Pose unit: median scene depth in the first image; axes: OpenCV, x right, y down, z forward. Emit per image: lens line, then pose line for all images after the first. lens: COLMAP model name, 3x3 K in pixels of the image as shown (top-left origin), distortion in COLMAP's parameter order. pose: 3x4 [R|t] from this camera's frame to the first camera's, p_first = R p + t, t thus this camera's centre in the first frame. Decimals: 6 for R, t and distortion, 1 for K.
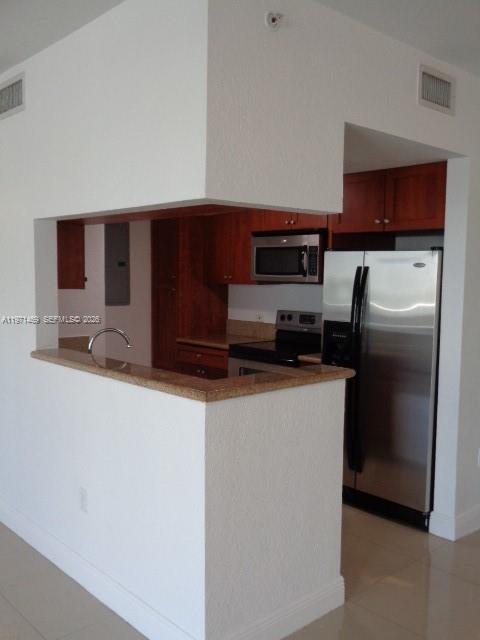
lens RADIAL K [[607.5, 0, 242.7], [0, 607.5, 322.1], [0, 0, 1]] dist [-0.002665, 0.000000]
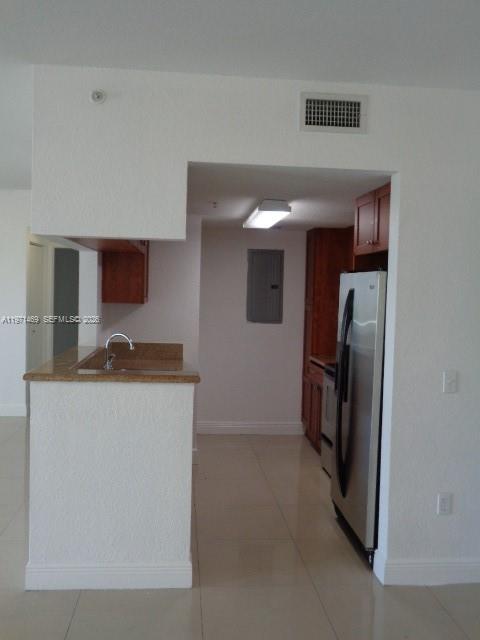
lens RADIAL K [[607.5, 0, 240.6], [0, 607.5, 321.1], [0, 0, 1]] dist [-0.002665, 0.000000]
pose [[0.797506, 0.040493, -0.601950, 0.641943], [-0.068203, 0.997400, -0.023265, -0.002472], [0.599443, 0.059609, 0.798195, 0.097614]]
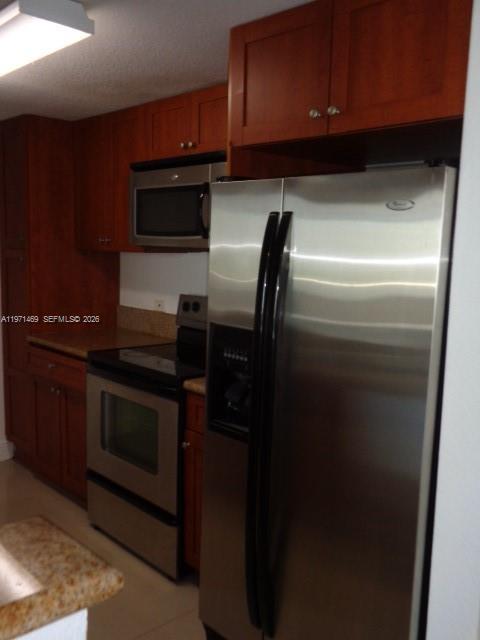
lens RADIAL K [[607.5, 0, 240.2], [0, 607.5, 320.4], [0, 0, 1]] dist [-0.002665, 0.000000]
pose [[0.999913, 0.013078, 0.001455, 0.165414], [-0.013126, 0.999116, 0.039941, -0.025809], [-0.000931, -0.039957, 0.999201, 0.527987]]
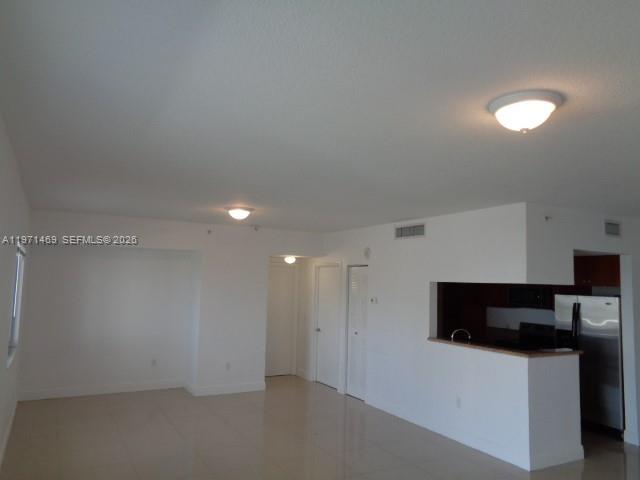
lens RADIAL K [[475.6, 0, 322.9], [0, 475.6, 236.5], [0, 0, 1]] dist [0.009809, -0.007323]
pose [[0.972463, -0.006996, -0.232953, -0.255837], [-0.036025, 0.983023, -0.179908, 0.008044], [0.230257, 0.183346, 0.955702, -0.761406]]
